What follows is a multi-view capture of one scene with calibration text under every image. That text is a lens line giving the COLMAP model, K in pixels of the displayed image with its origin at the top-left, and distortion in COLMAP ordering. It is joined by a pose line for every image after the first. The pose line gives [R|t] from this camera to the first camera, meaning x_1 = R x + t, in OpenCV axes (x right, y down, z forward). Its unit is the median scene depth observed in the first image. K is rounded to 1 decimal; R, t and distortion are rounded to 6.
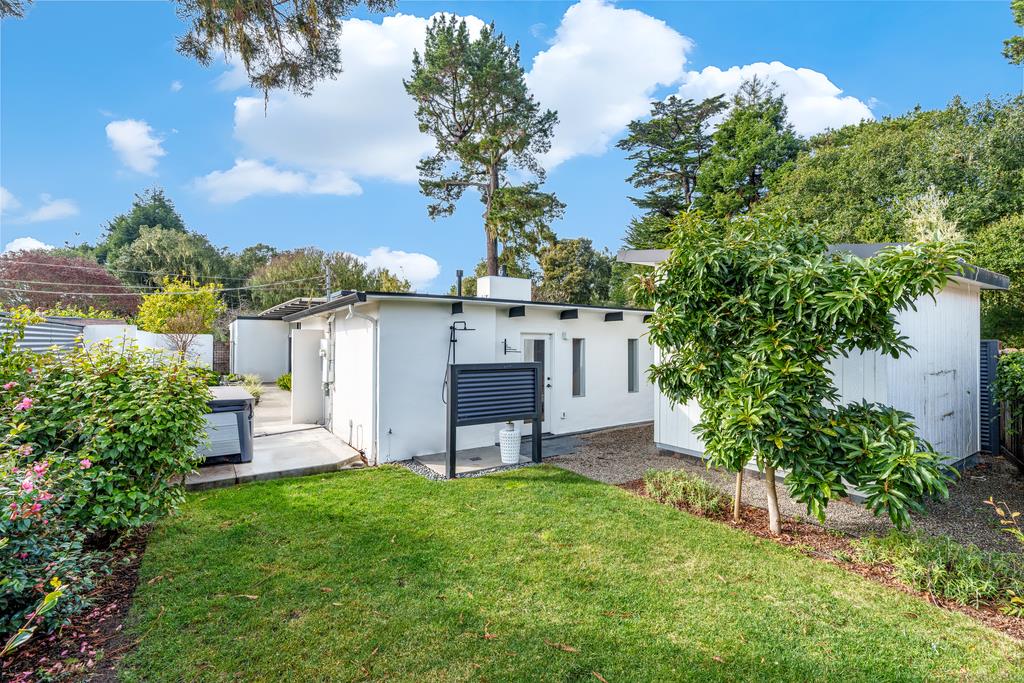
lens RADIAL K [[447.6, 0, 503.1], [0, 447.6, 334.8], [0, 0, 1]] dist [0.002123, 0.000715]
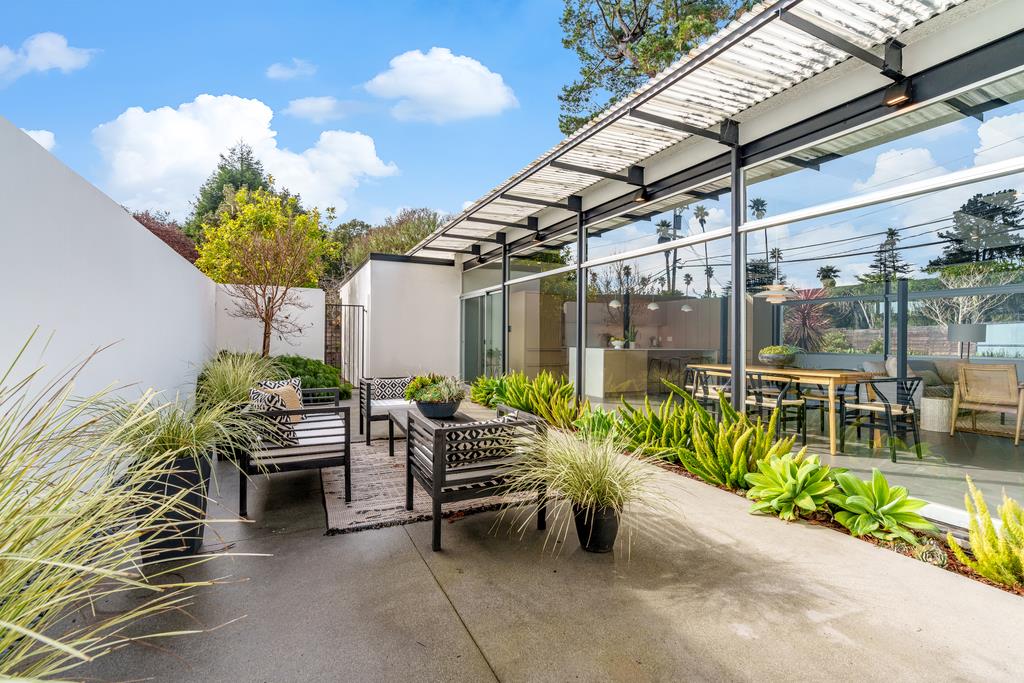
lens RADIAL K [[447.6, 0, 503.1], [0, 447.6, 334.8], [0, 0, 1]] dist [0.002123, 0.000715]
pose [[0.989238, 0.004295, -0.146252, -0.172605], [-0.003954, 0.999989, 0.002621, 0.019527], [0.146261, -0.002014, 0.989244, 0.245731]]
